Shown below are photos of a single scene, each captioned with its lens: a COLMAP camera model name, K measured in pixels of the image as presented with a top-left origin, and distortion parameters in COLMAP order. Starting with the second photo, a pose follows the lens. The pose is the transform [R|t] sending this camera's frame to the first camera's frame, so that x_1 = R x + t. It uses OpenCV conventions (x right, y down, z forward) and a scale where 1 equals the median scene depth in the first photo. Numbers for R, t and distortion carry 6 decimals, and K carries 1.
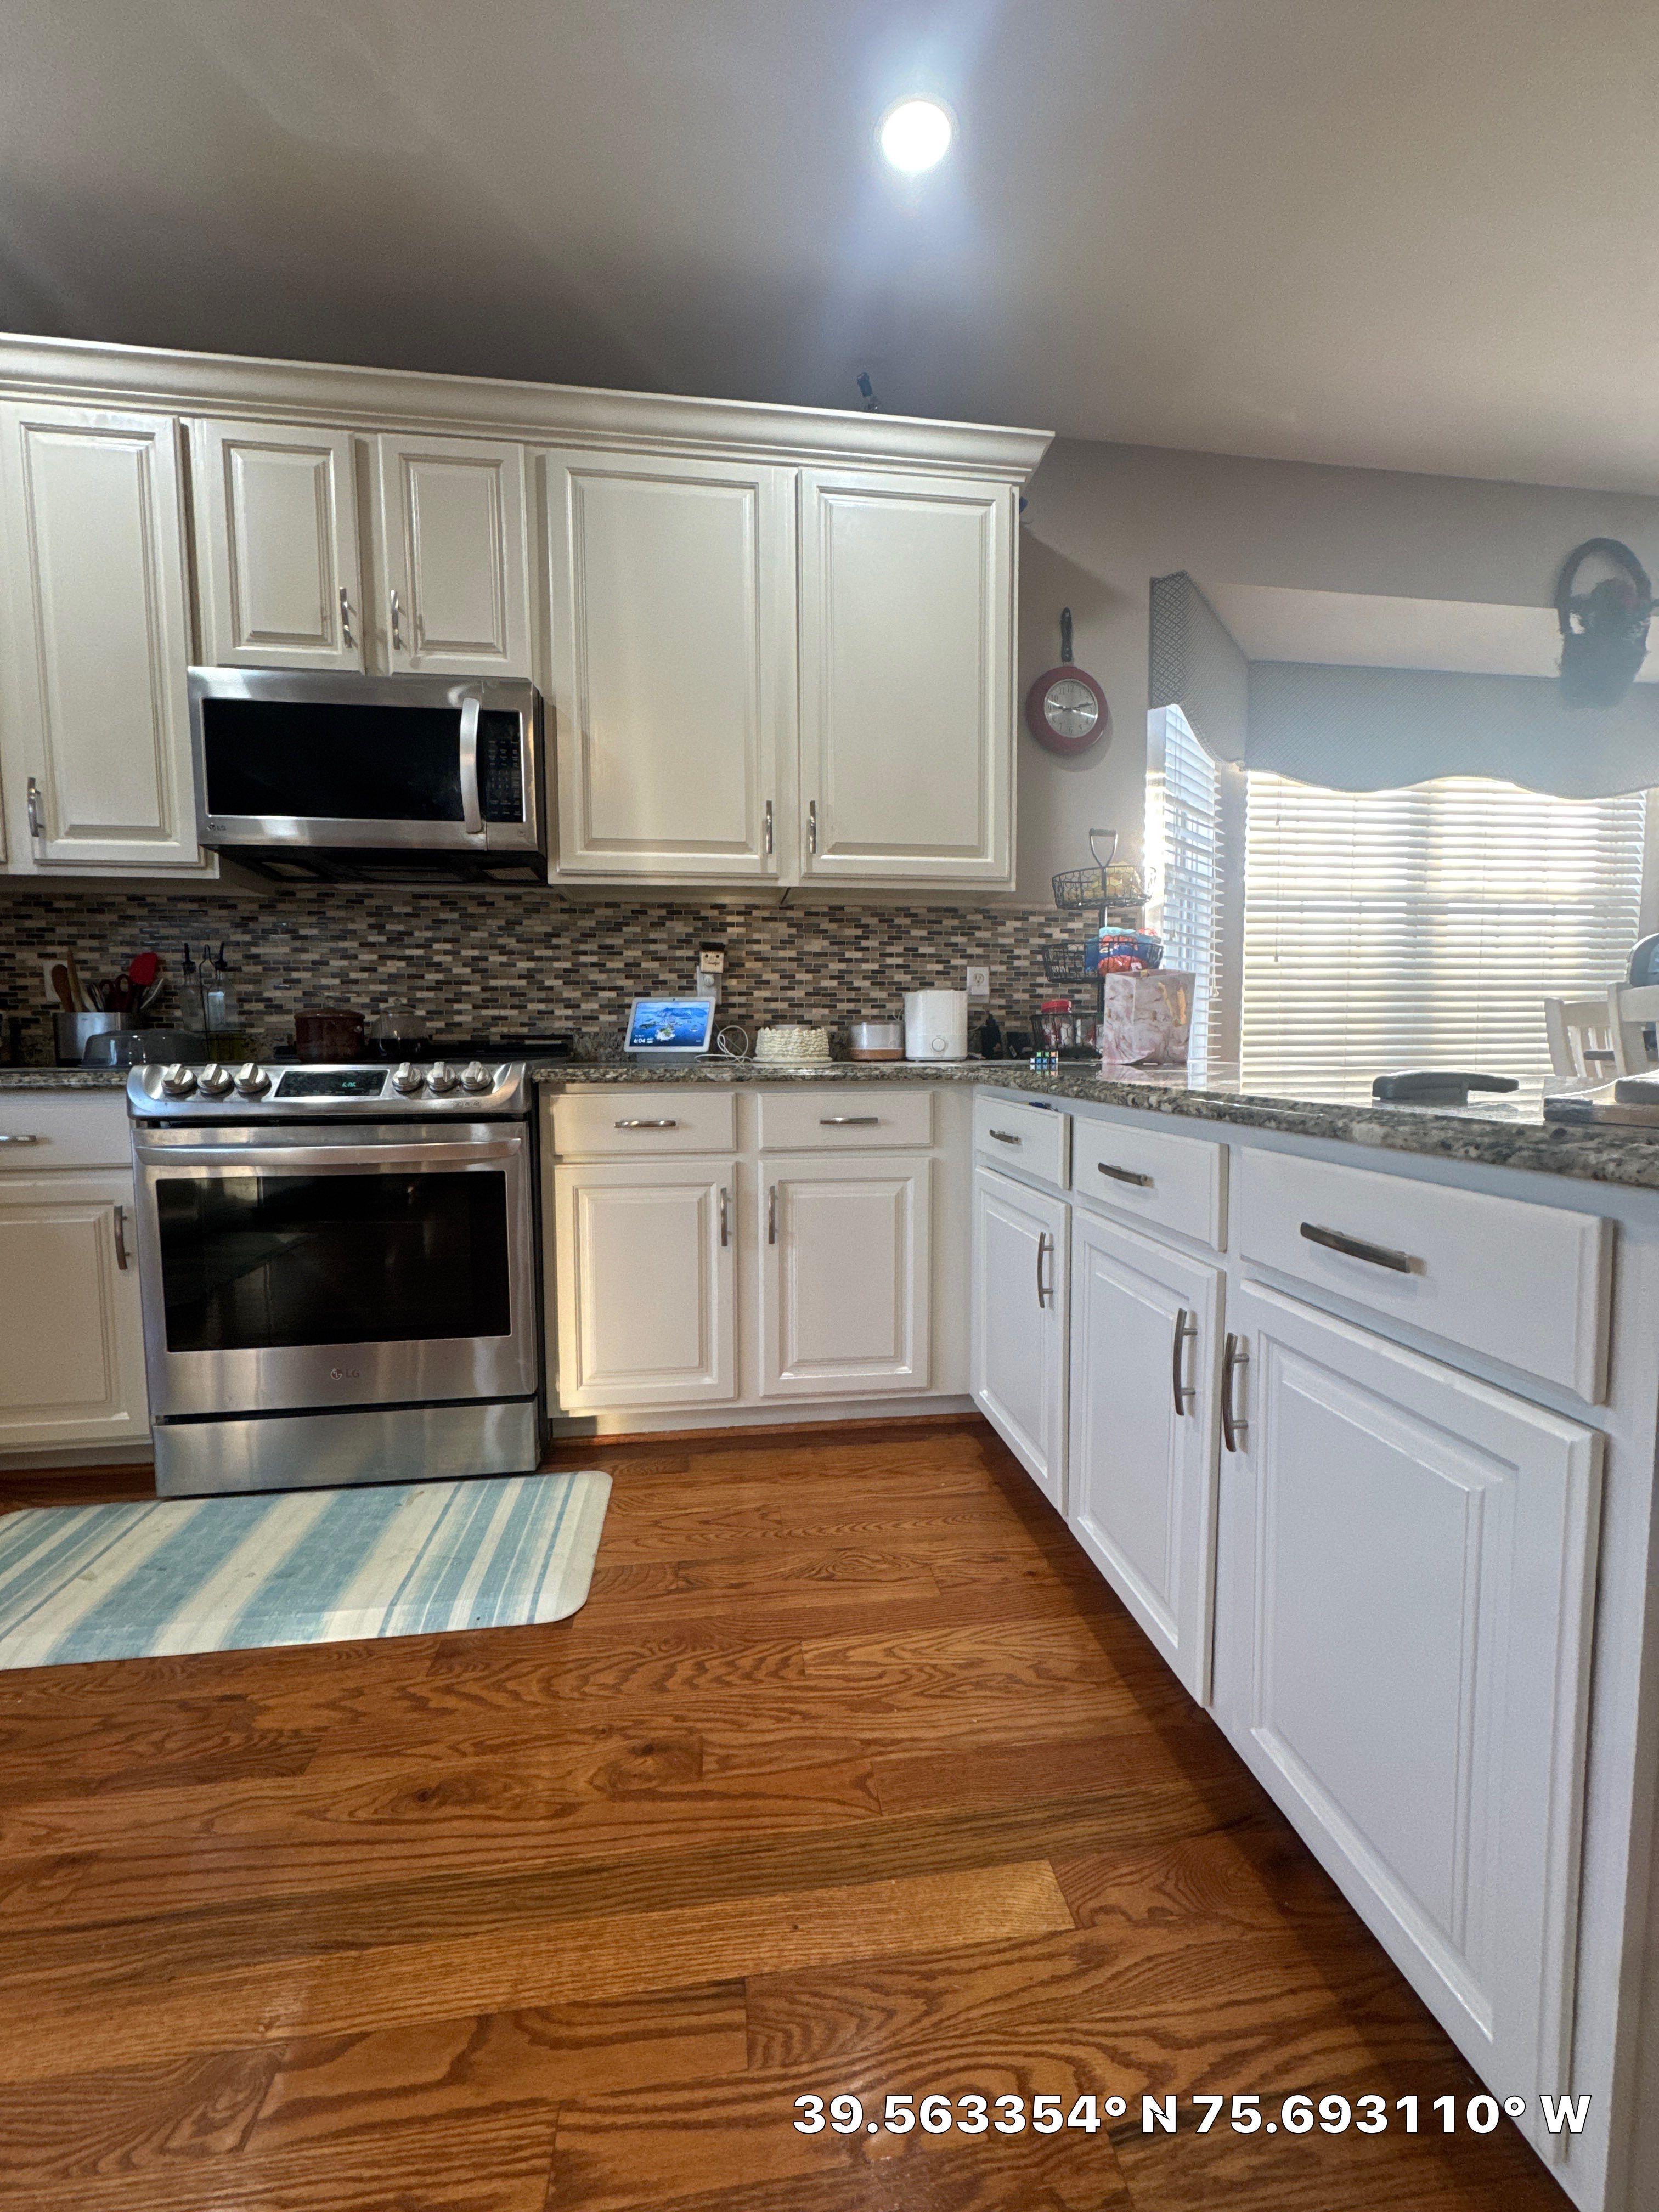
lens RADIAL K [[878.4, 0, 830.8], [0, 878.4, 1102.3], [0, 0, 1]] dist [-0.003128, 0.000444]
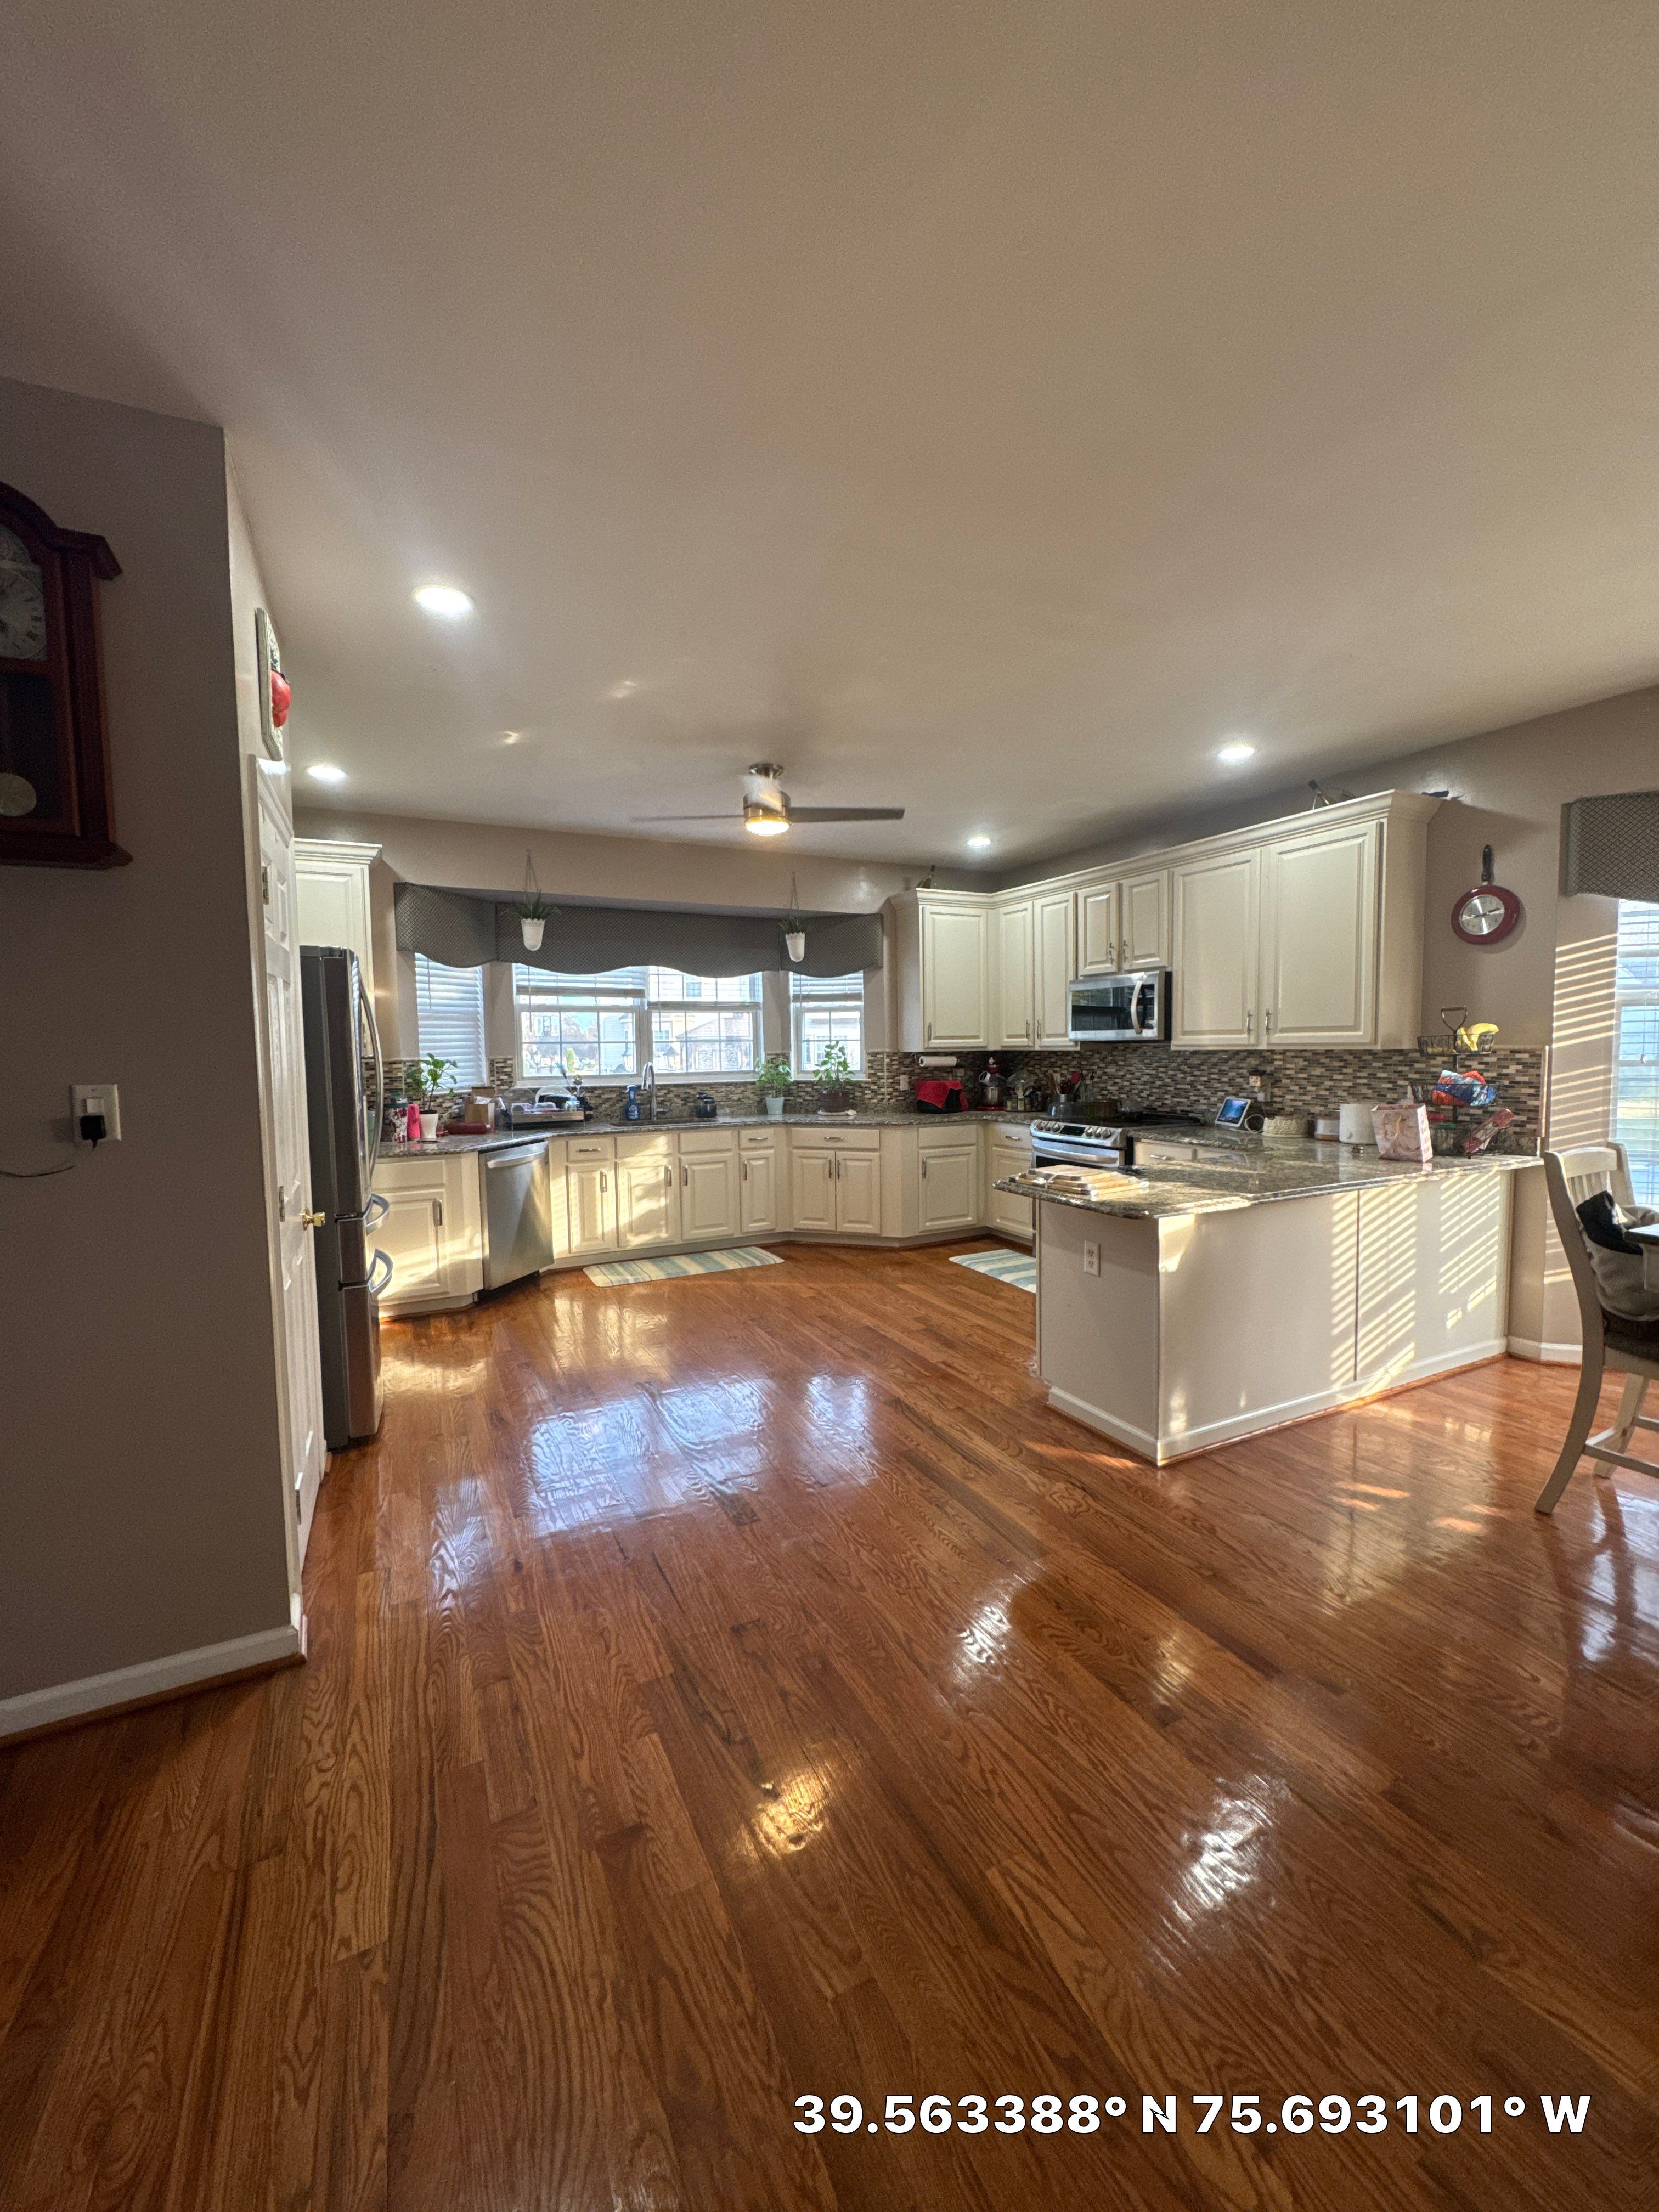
lens RADIAL K [[878.4, 0, 829.0], [0, 878.4, 1098.6], [0, 0, 1]] dist [-0.003128, 0.000444]
pose [[0.316674, 0.059443, -0.946670, 1.410496], [-0.055028, 0.997505, 0.044227, -0.153848], [0.946937, 0.038087, 0.319155, -0.521713]]
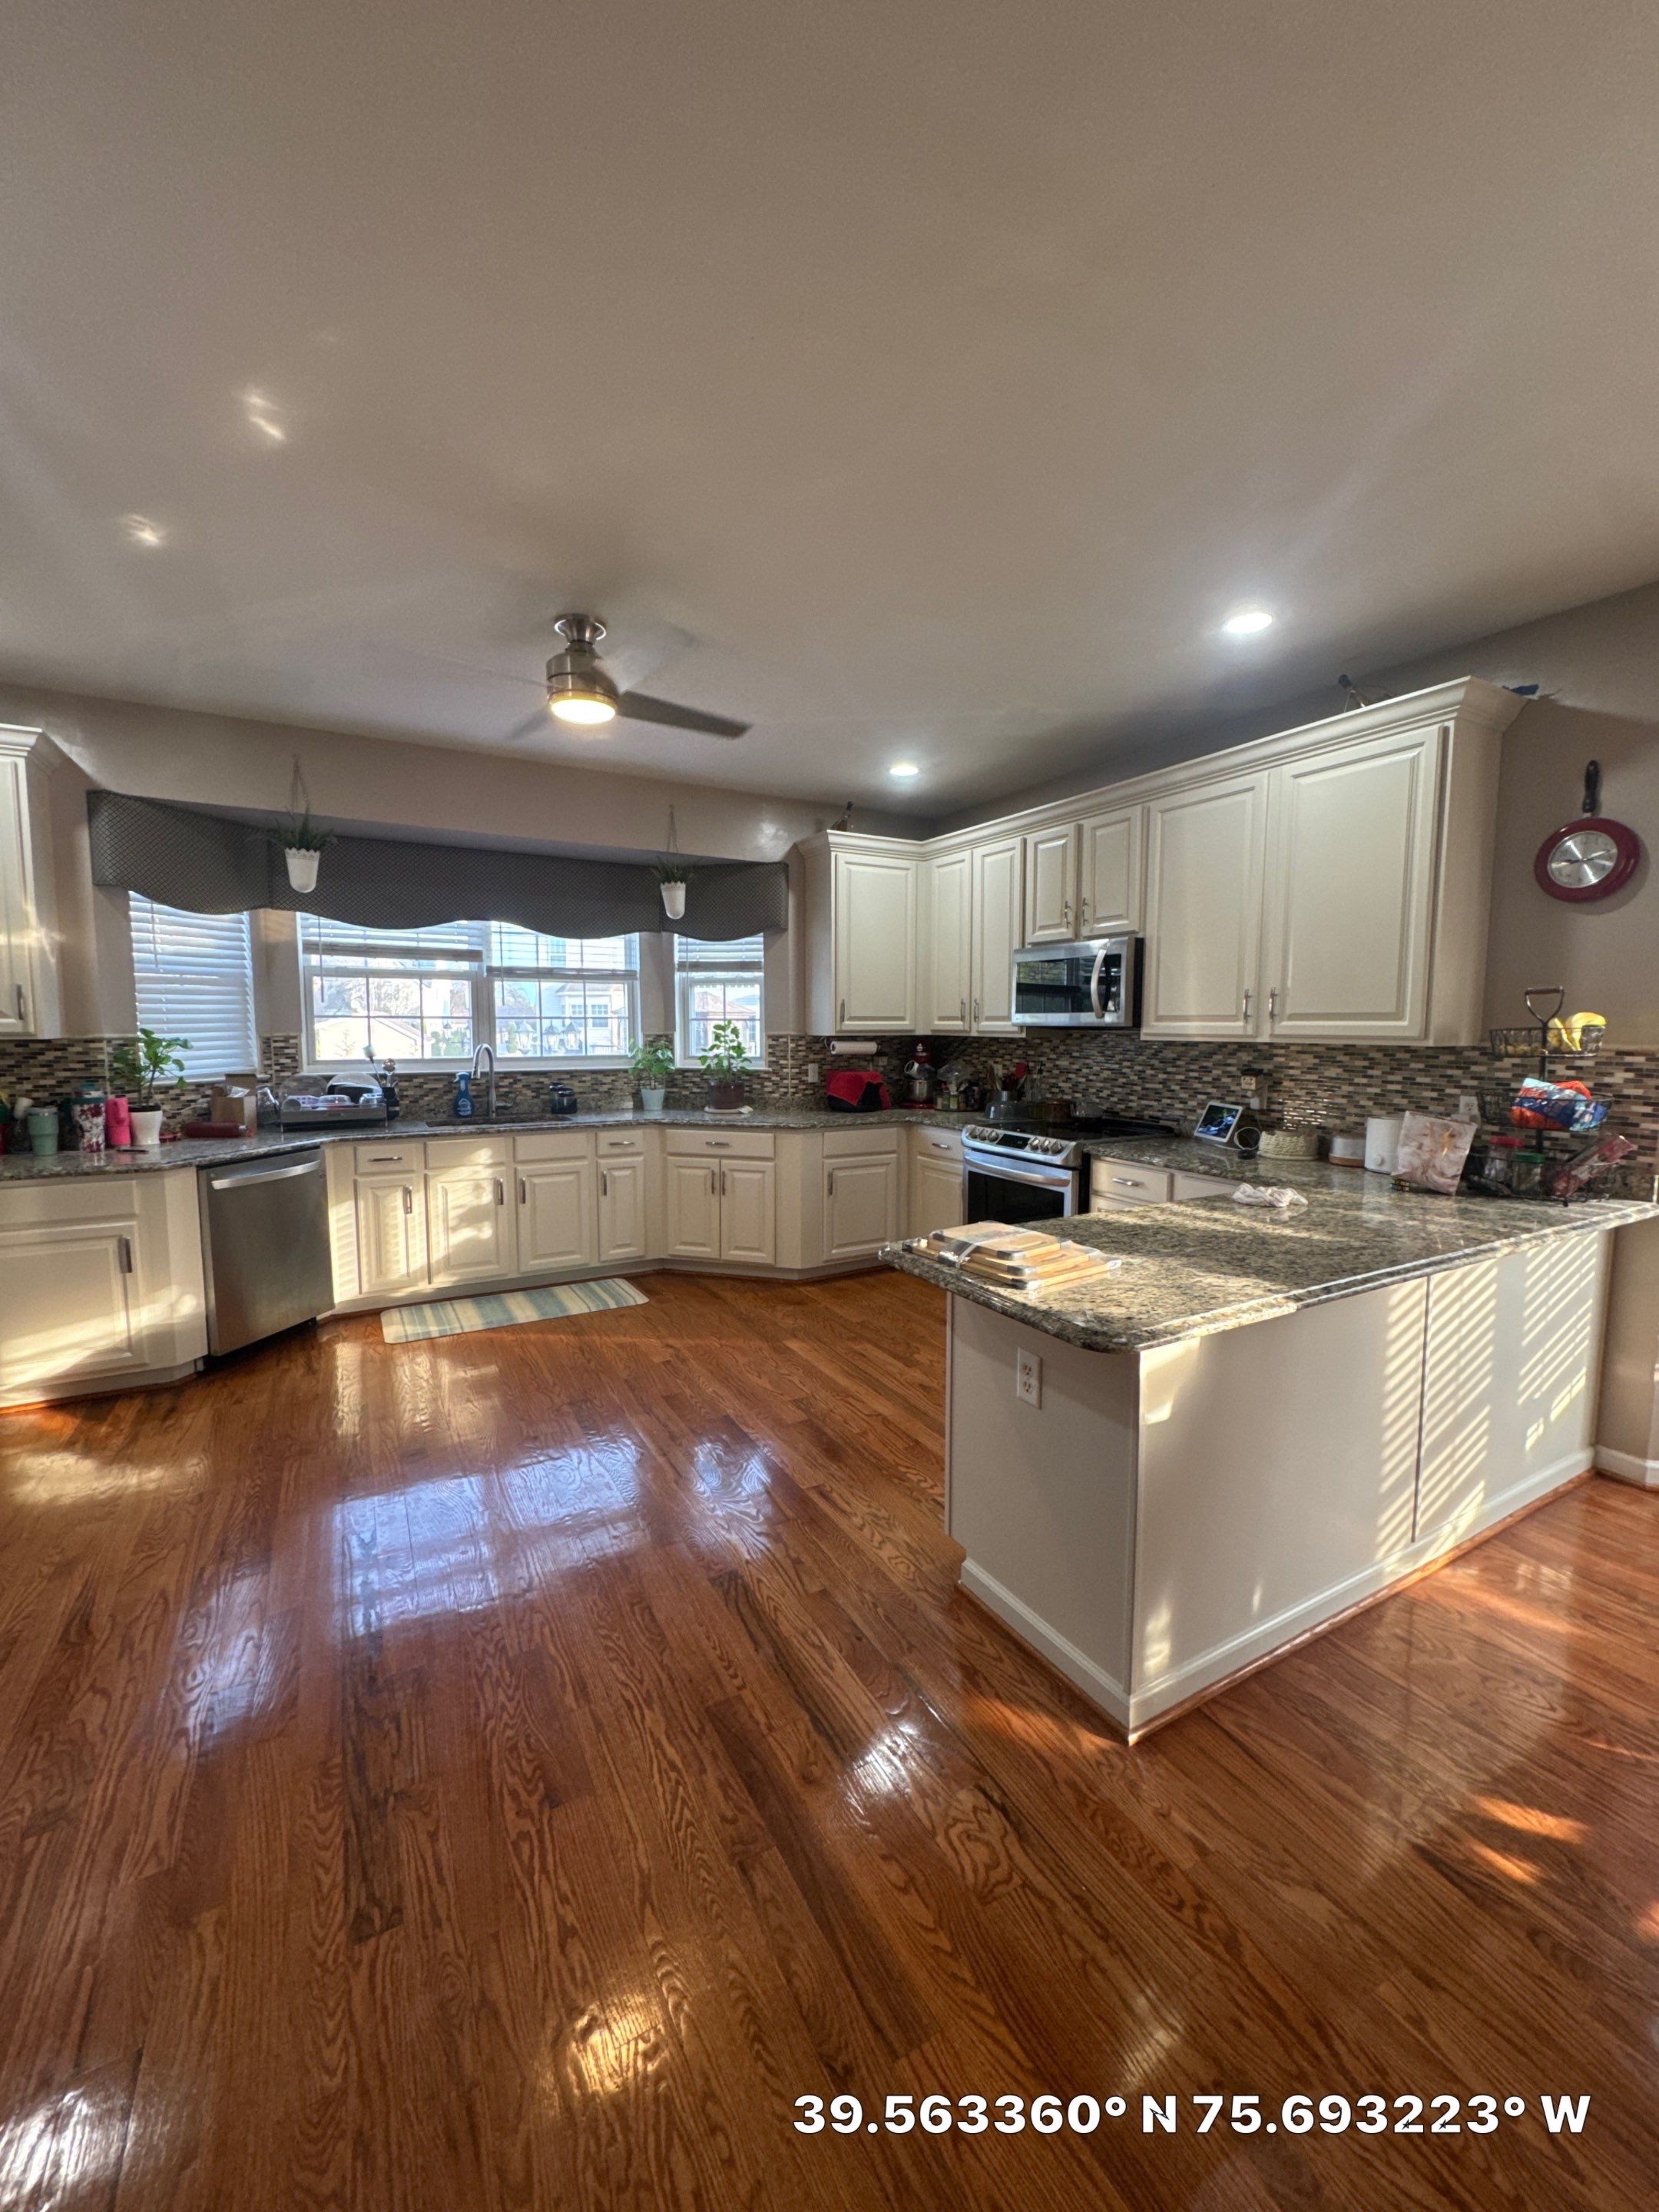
lens RADIAL K [[878.4, 0, 829.6], [0, 878.4, 1100.6], [0, 0, 1]] dist [-0.003128, 0.000444]
pose [[0.364397, 0.089371, -0.926945, 0.992542], [-0.070433, 0.995178, 0.068262, -0.179985], [0.928577, 0.040413, 0.368934, -0.219317]]
